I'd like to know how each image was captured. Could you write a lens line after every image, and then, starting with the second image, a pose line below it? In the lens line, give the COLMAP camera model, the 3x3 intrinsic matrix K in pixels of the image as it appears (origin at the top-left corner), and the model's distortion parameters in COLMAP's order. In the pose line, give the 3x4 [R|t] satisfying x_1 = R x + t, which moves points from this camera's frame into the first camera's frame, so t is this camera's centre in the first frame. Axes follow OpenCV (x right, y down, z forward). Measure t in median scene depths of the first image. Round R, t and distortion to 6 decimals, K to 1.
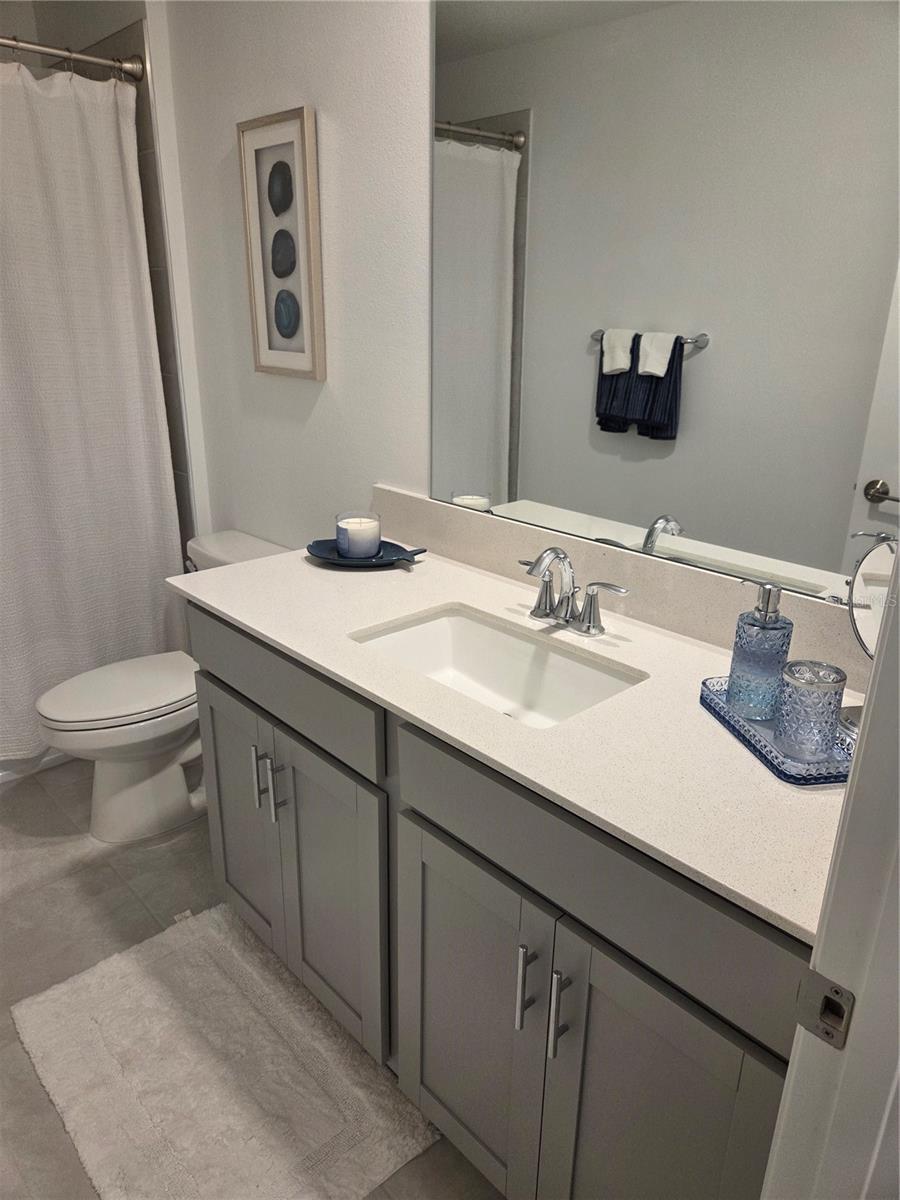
lens RADIAL K [[824.1, 0, 447.2], [0, 824.1, 619.6], [0, 0, 1]] dist [-0.001338, -0.000158]
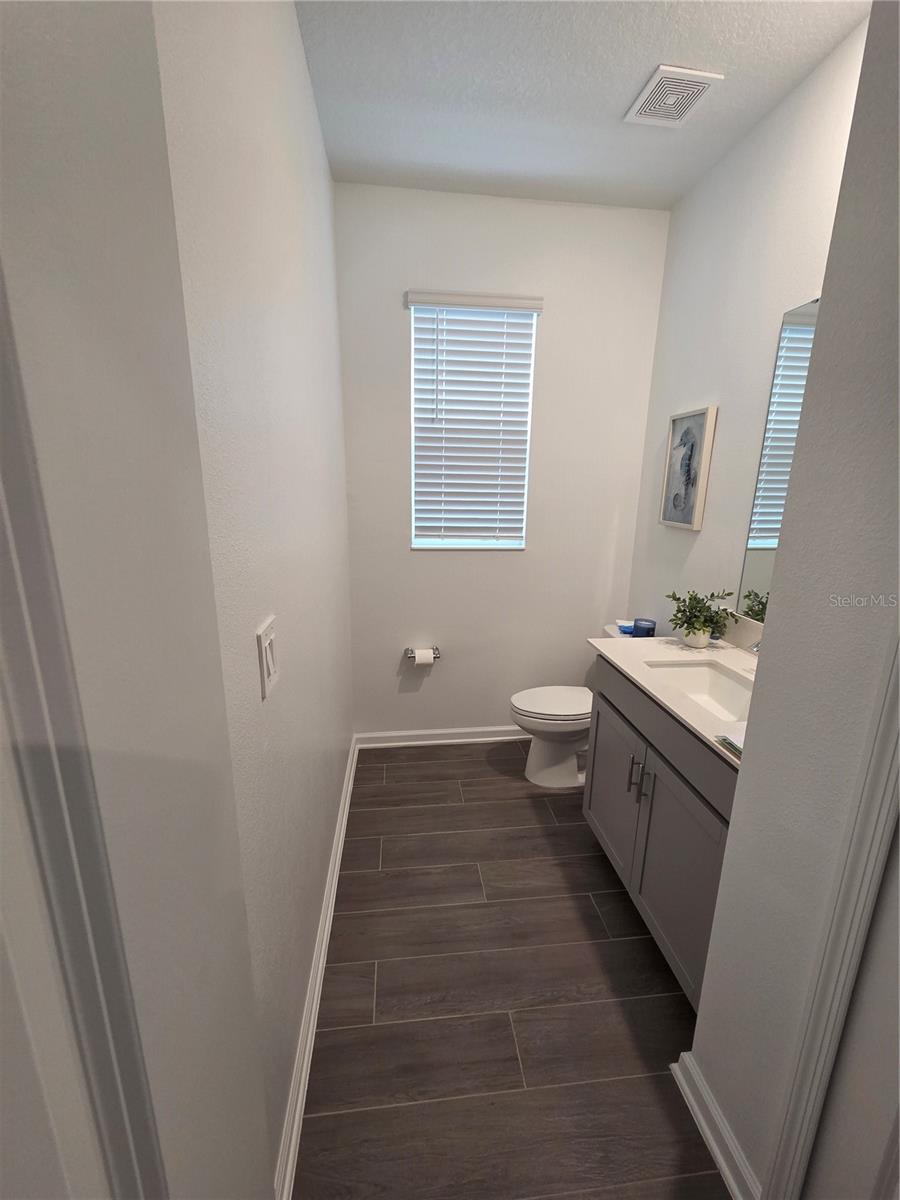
lens RADIAL K [[482.7, 0, 450.0], [0, 482.7, 600.0], [0, 0, 1]] dist [0.000284, 0.000006]
pose [[0.802950, 0.127892, -0.582164, 0.149035], [-0.207479, 0.975598, -0.071843, 0.047739], [0.558769, 0.178473, 0.809891, -0.232564]]
